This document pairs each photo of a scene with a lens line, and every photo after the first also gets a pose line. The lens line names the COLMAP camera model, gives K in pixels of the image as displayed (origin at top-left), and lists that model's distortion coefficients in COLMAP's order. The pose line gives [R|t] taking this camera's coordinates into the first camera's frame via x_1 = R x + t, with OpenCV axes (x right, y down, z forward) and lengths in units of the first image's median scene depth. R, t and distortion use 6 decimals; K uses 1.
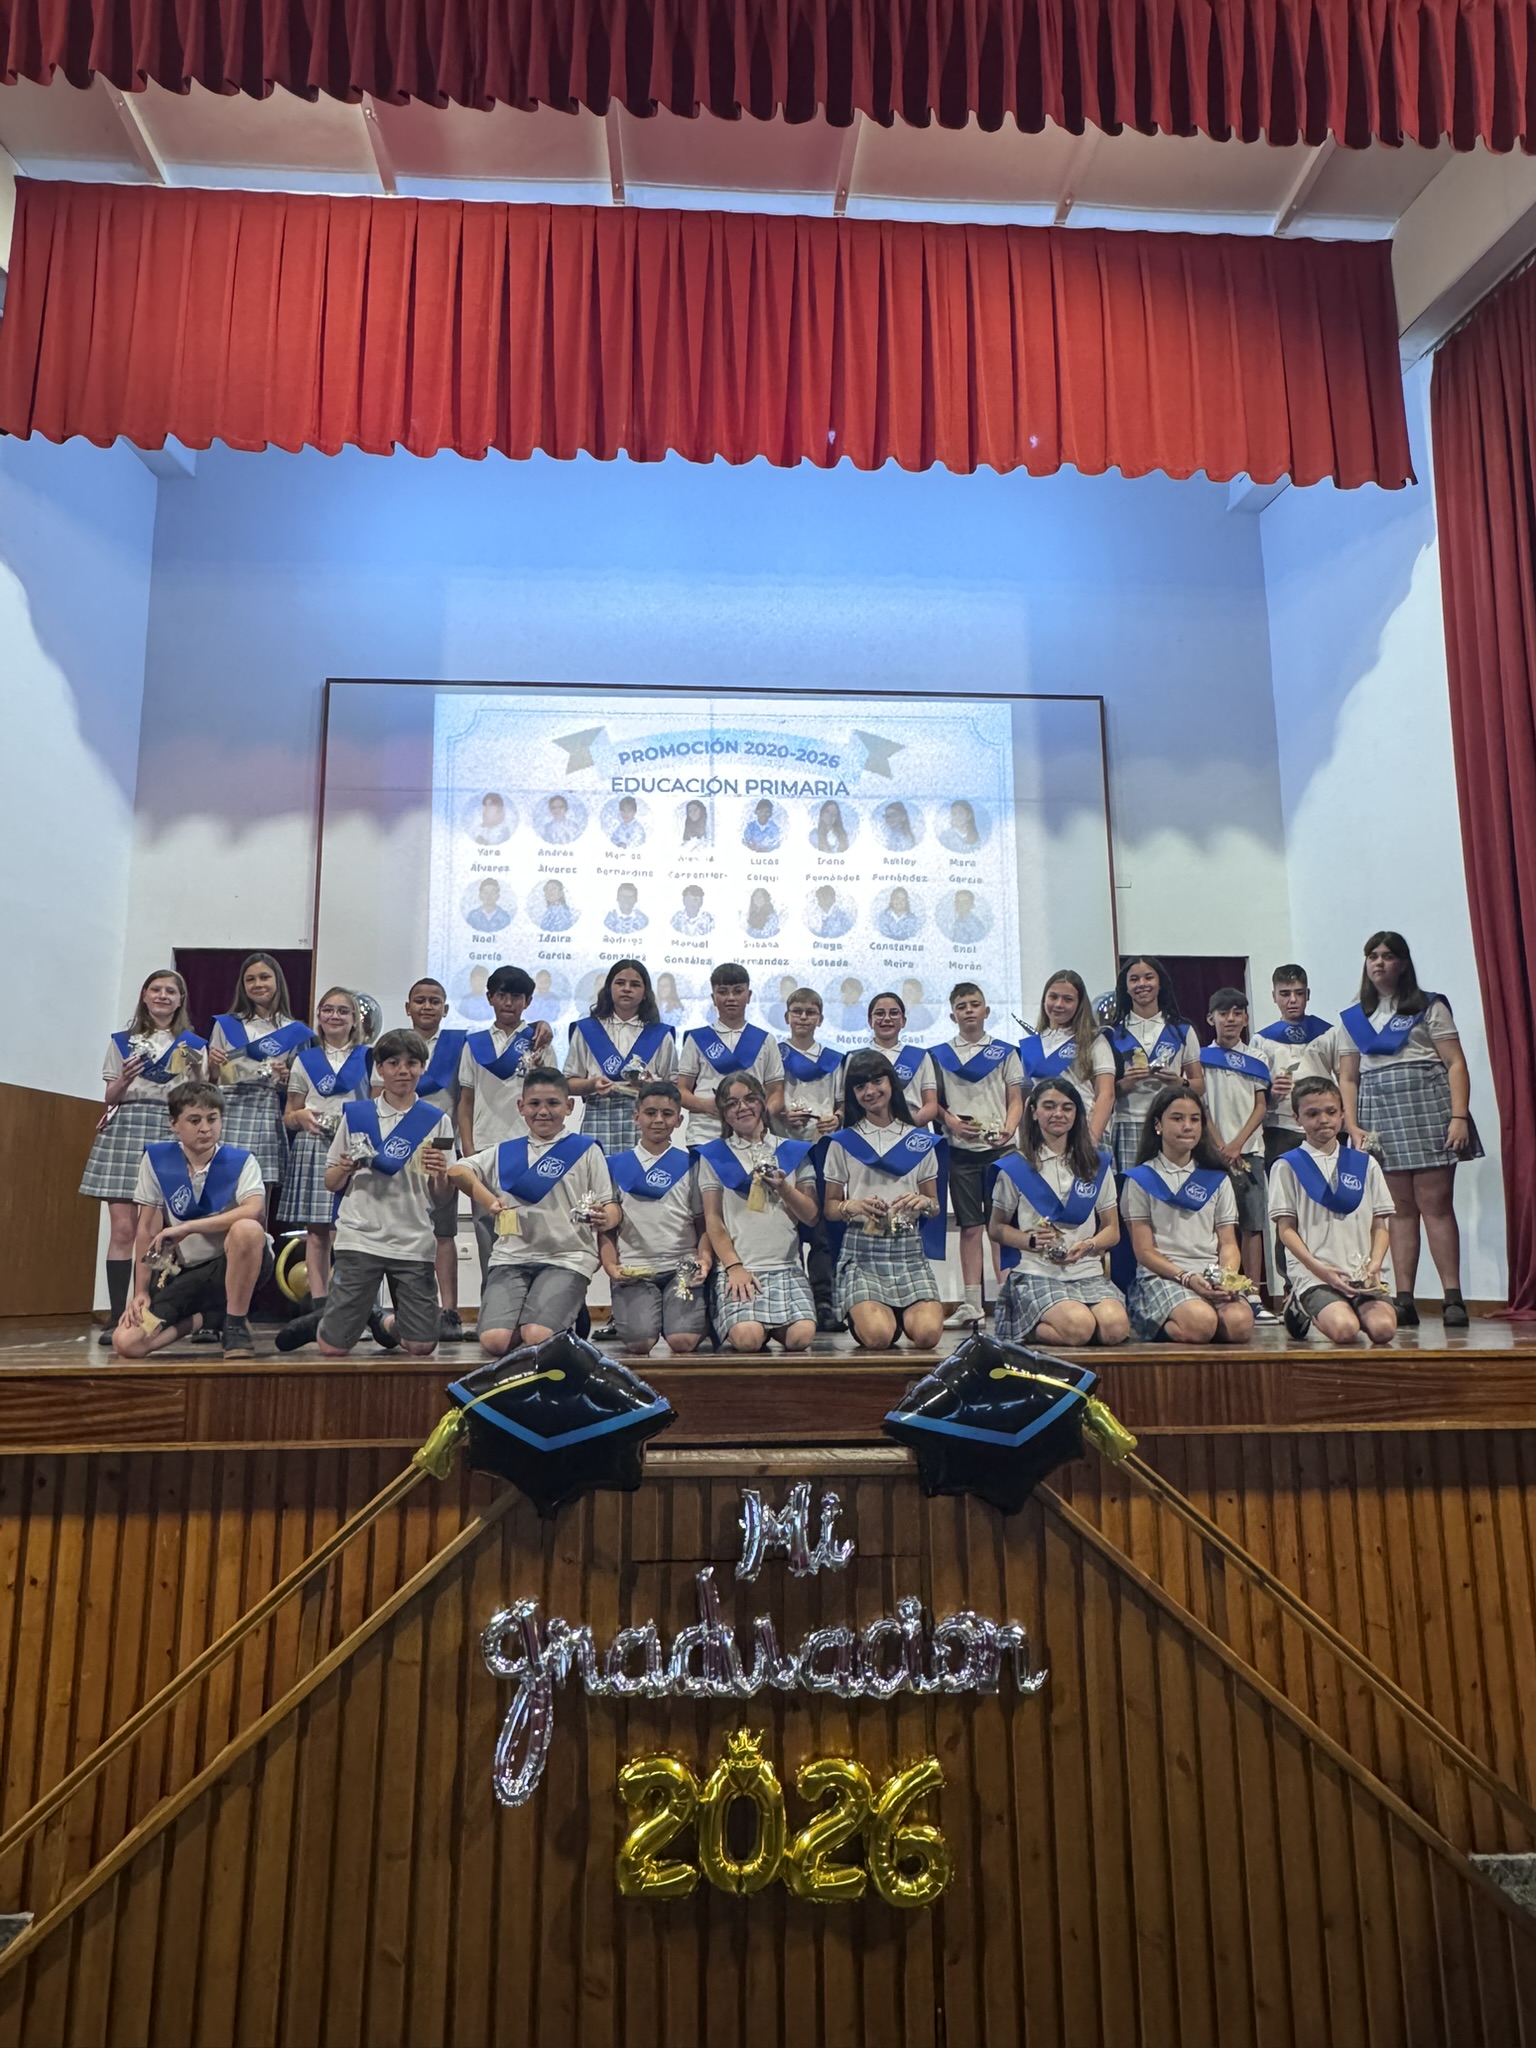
lens RADIAL K [[1388.0, 0, 764.8], [0, 1388.0, 1030.1], [0, 0, 1]] dist [-0.004307, 0.005536]
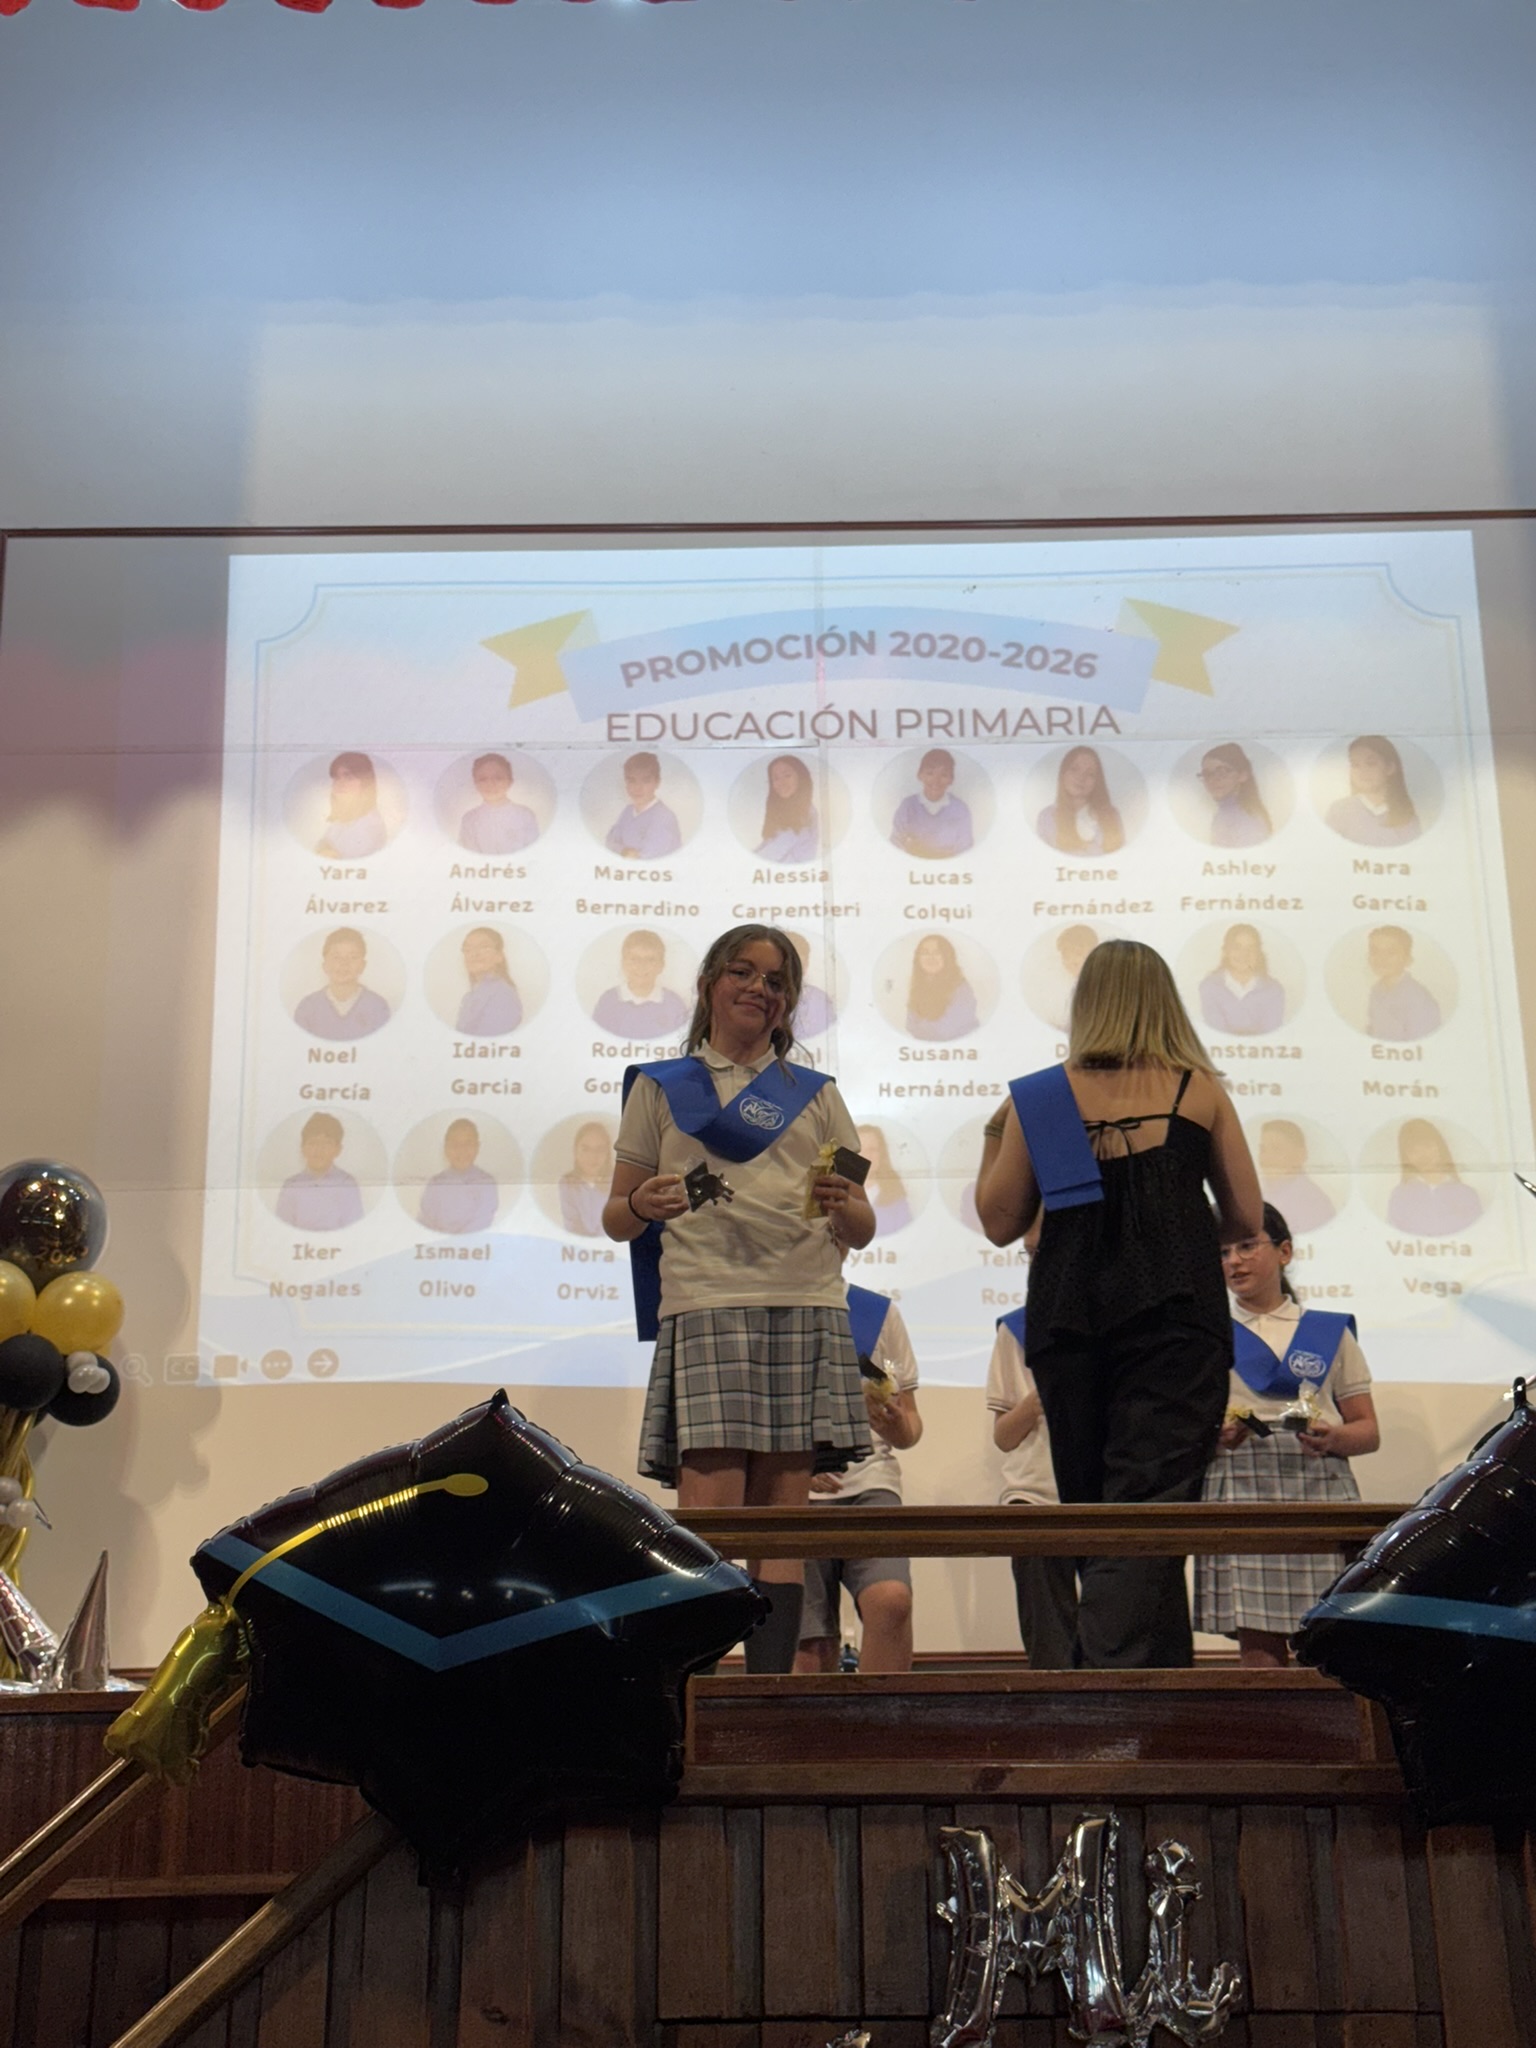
lens RADIAL K [[2942.4, 0, 759.4], [0, 2942.4, 1026.1], [0, 0, 1]] dist [0.131005, 0.000000]
pose [[0.997743, -0.031594, -0.059247, -0.003952], [0.020927, 0.984752, -0.172700, 0.094197], [0.063800, 0.171070, 0.983191, 0.050530]]
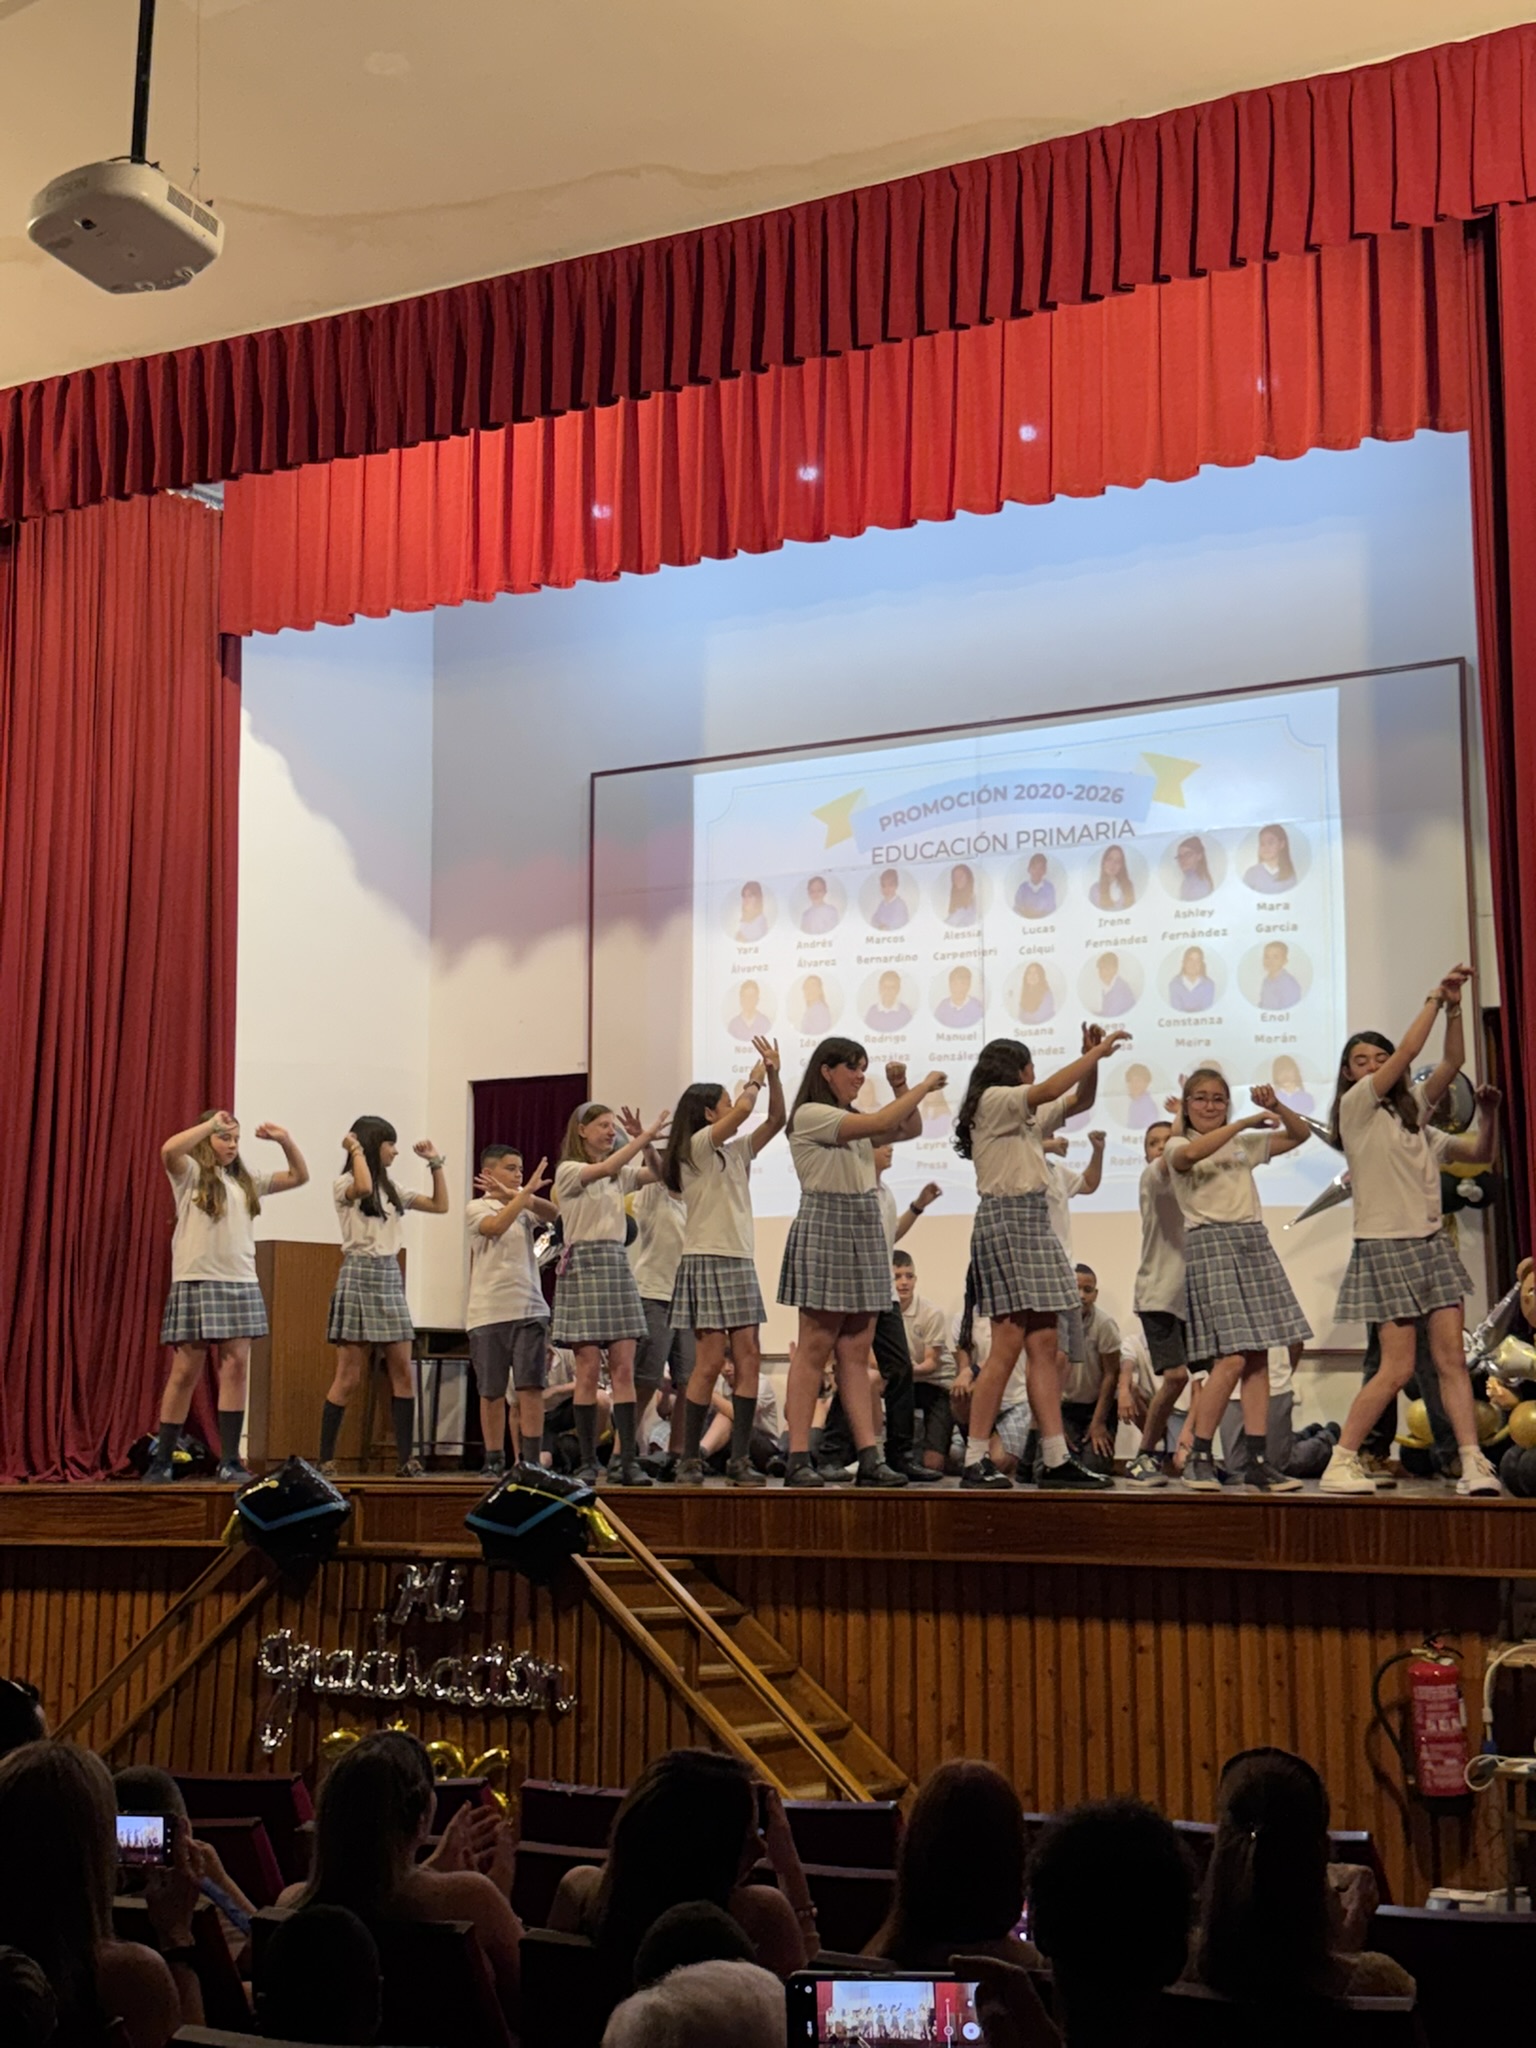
lens RADIAL K [[2684.1, 0, 769.8], [0, 2684.1, 1017.6], [0, 0, 1]] dist [0.141110, 0.000000]
pose [[0.854590, -0.072397, -0.514232, 0.698915], [0.085194, 0.996363, 0.001307, -0.085715], [0.512267, -0.044927, 0.857650, -0.480089]]
